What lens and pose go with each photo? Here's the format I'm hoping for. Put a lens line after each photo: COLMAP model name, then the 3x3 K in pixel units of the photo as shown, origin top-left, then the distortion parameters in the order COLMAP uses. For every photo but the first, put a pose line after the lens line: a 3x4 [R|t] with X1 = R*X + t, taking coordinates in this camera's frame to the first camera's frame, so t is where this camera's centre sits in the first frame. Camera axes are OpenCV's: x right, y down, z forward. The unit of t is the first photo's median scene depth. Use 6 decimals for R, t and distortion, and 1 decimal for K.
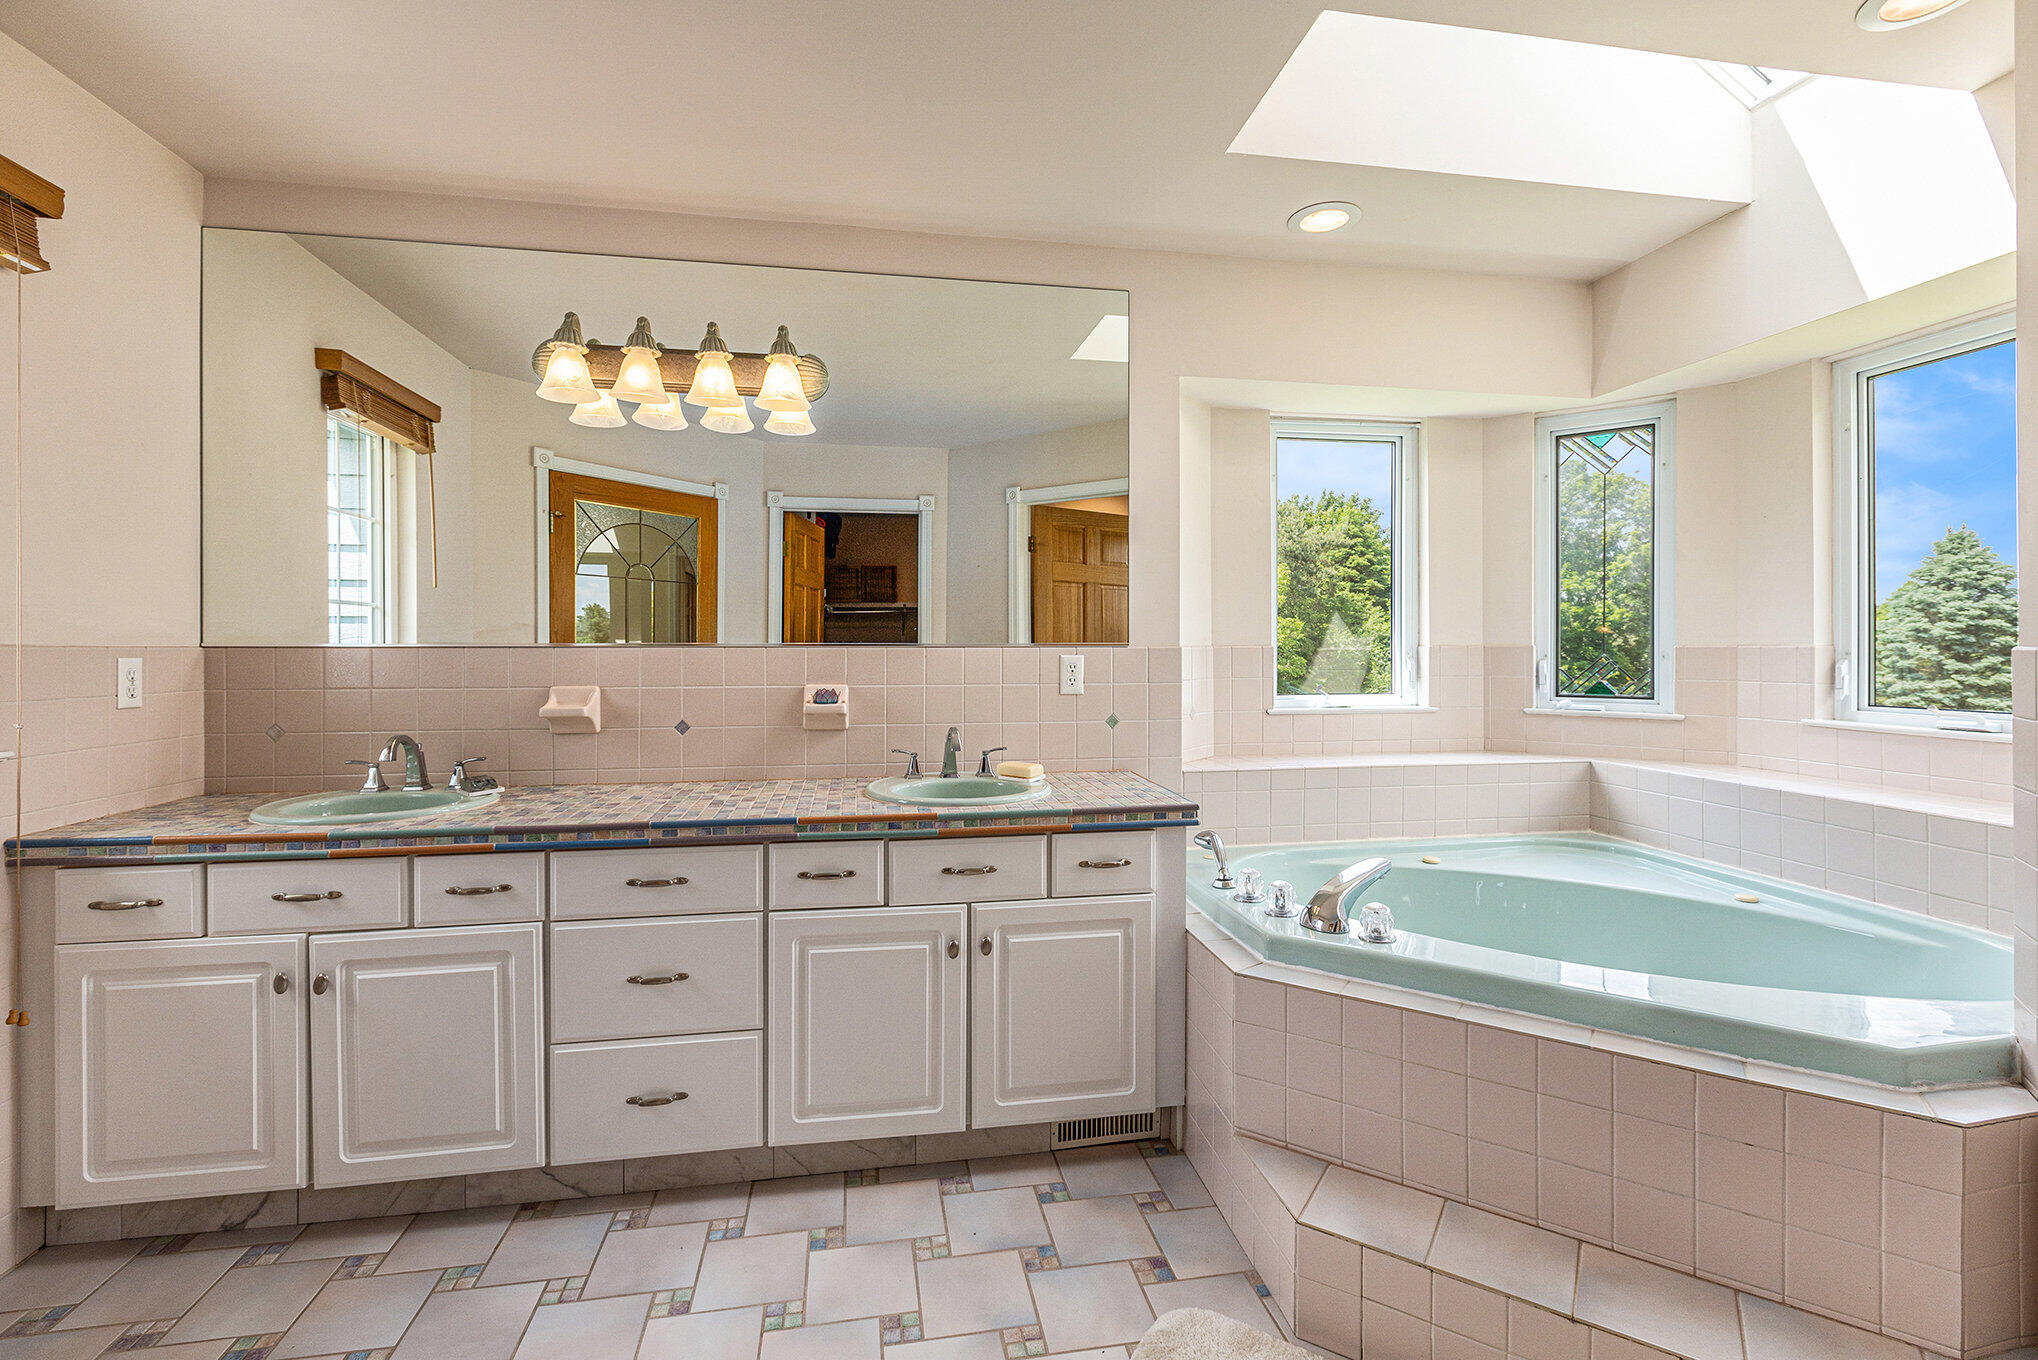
lens RADIAL K [[905.0, 0, 1018.8], [0, 905.0, 666.8], [0, 0, 1]] dist [0.001596, 0.000197]
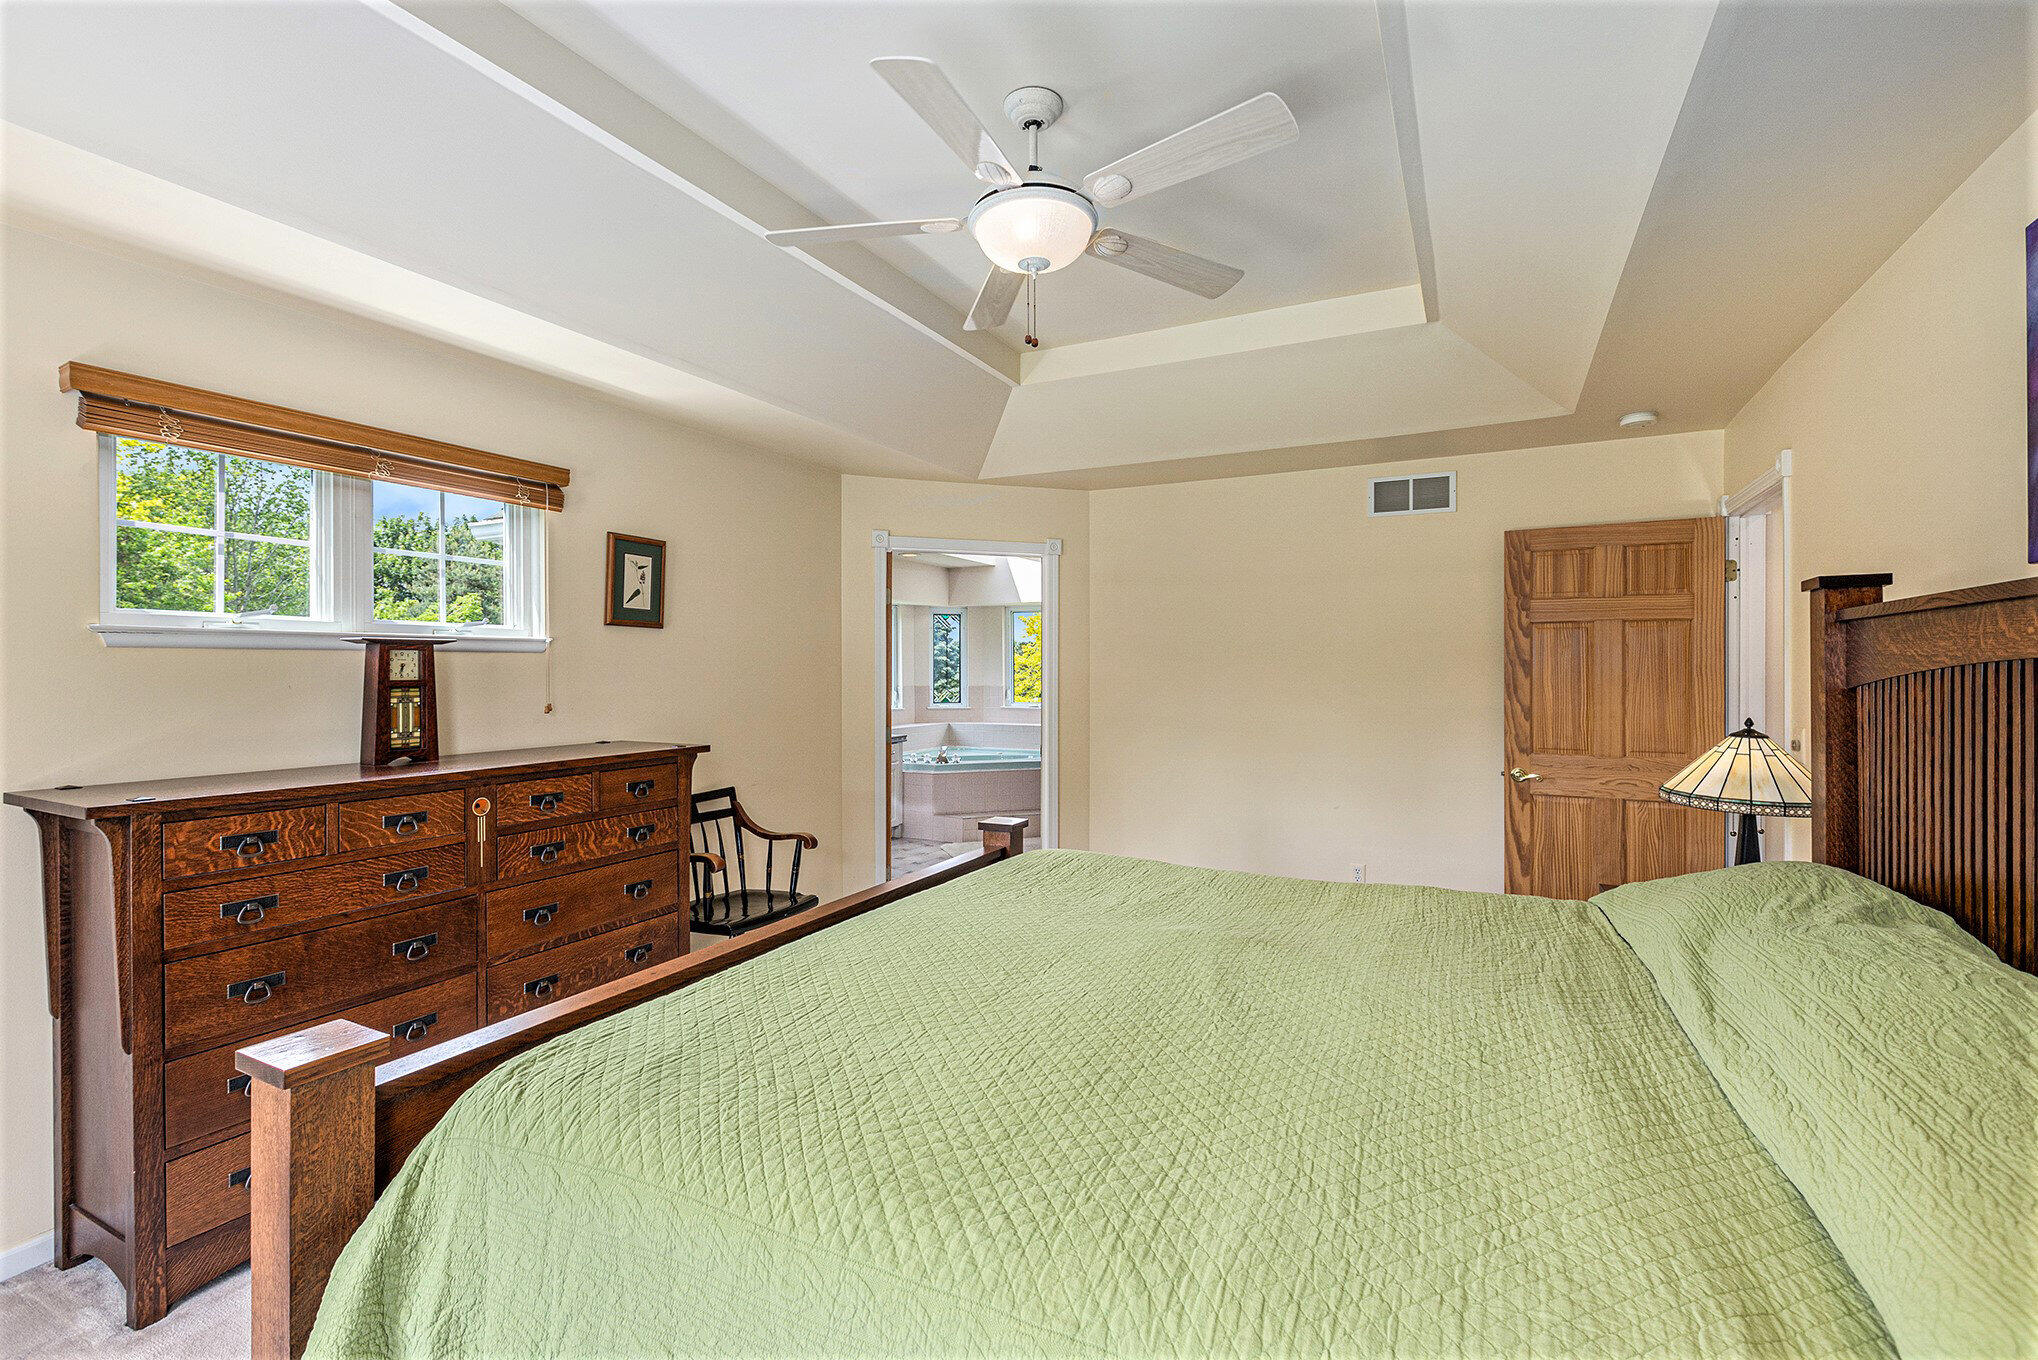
lens RADIAL K [[905.0, 0, 1020.3], [0, 905.0, 679.7], [0, 0, 1]] dist [0.001596, 0.000197]
pose [[0.601538, -0.000145, 0.798844, -1.637522], [0.006259, 0.999970, -0.004532, -0.027244], [-0.798819, 0.007726, 0.601521, -1.023943]]
